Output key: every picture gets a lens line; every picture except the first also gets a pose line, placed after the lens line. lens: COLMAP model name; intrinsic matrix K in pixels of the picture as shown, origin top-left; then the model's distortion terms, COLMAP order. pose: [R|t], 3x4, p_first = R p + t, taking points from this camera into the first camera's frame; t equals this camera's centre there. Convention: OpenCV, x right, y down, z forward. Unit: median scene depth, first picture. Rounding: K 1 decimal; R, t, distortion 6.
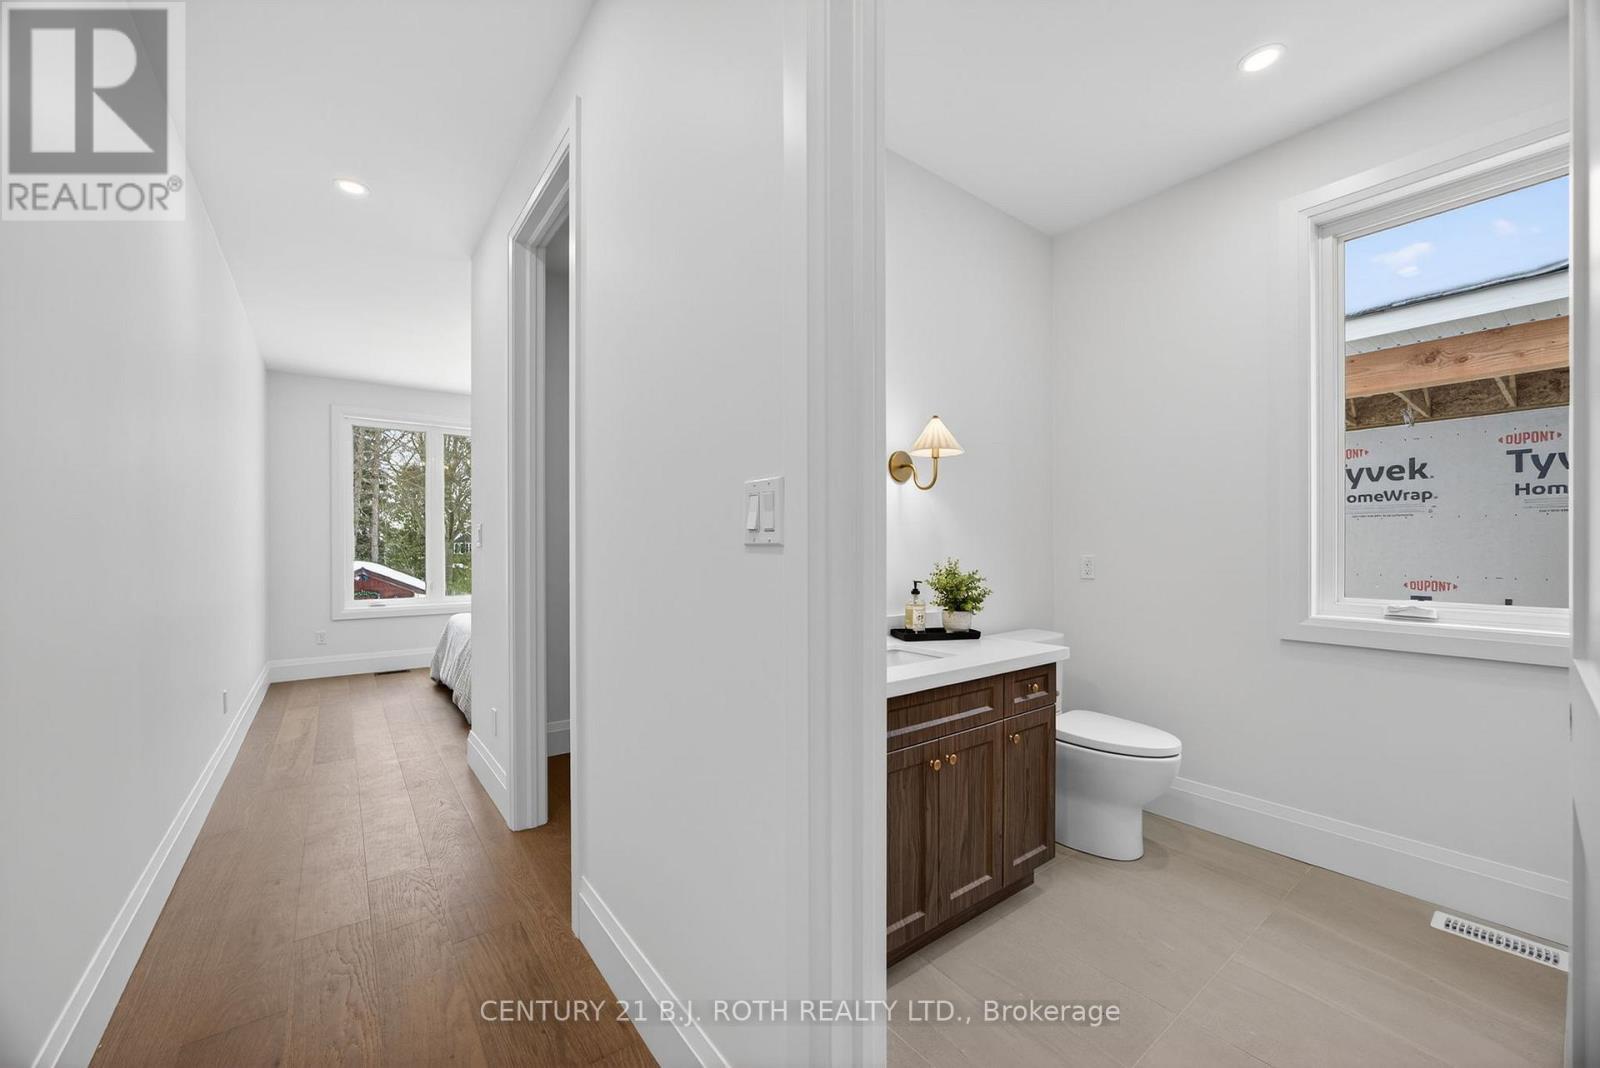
lens RADIAL K [[617.9, 0, 809.6], [0, 617.9, 546.0], [0, 0, 1]] dist [-0.003619, -0.000056]
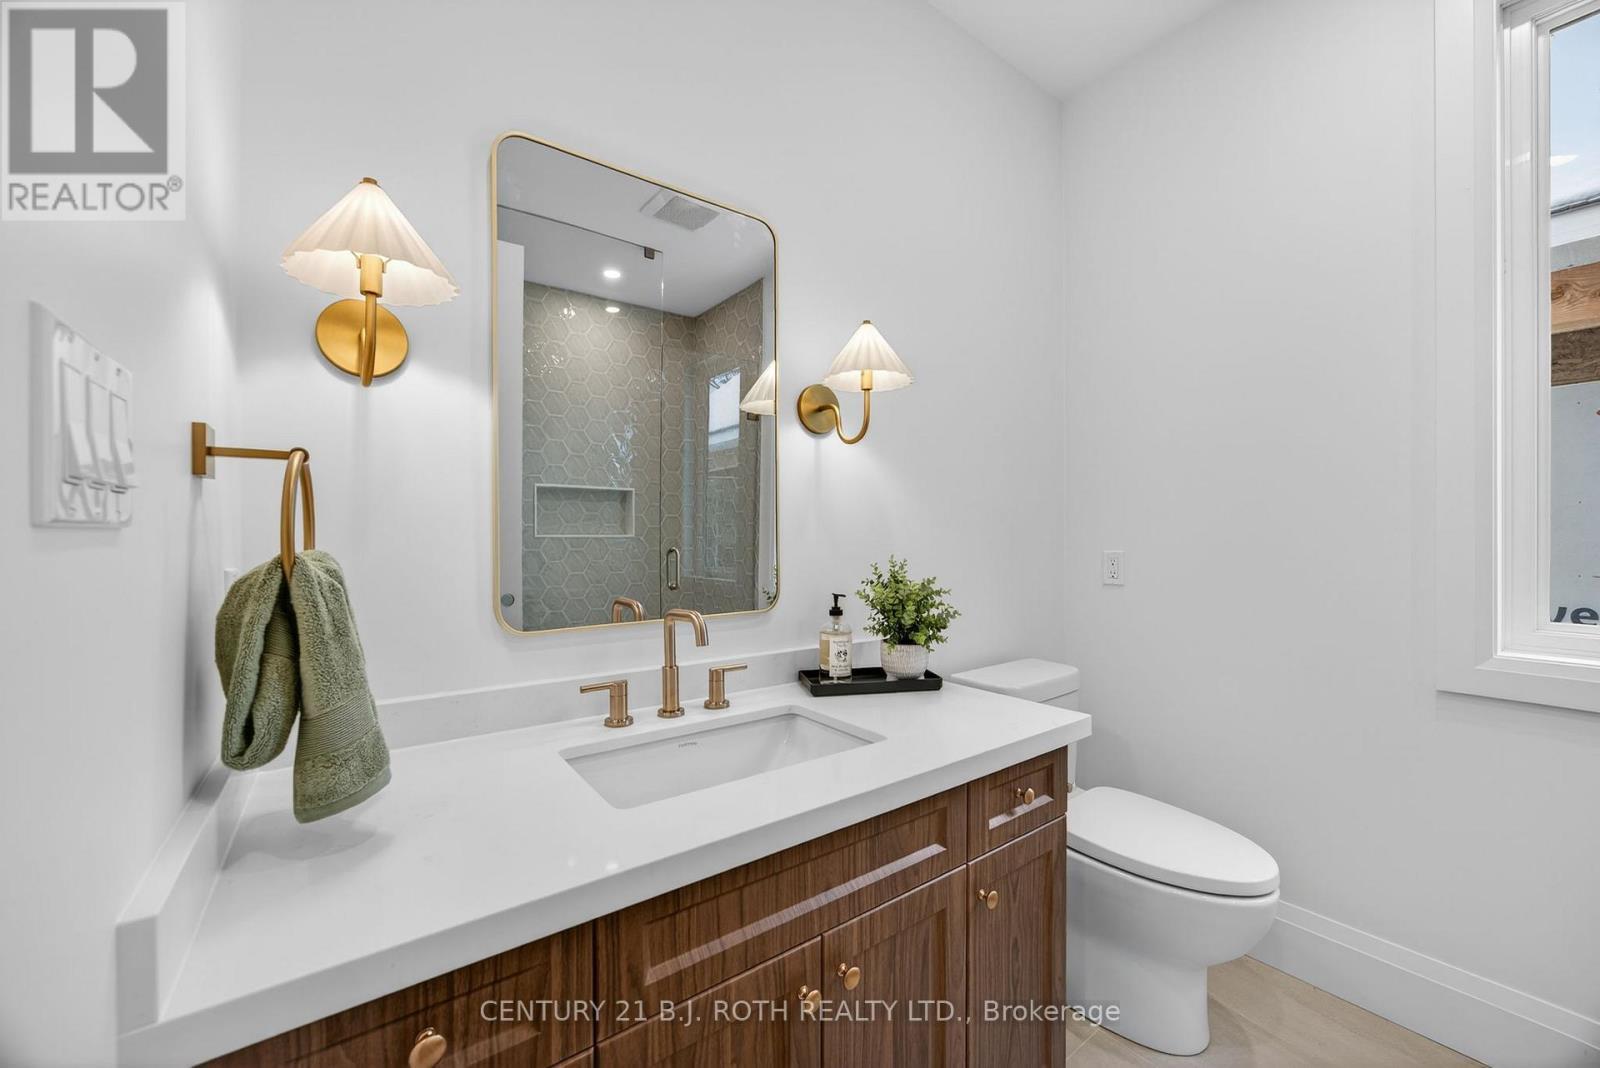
lens RADIAL K [[633.0, 0, 804.3], [0, 633.0, 535.9], [0, 0, 1]] dist [-0.003593, -0.000212]
pose [[0.999921, 0.002279, -0.012382, 0.149813], [-0.002302, 0.999996, -0.001818, 0.000996], [0.012377, 0.001847, 0.999922, 0.379004]]
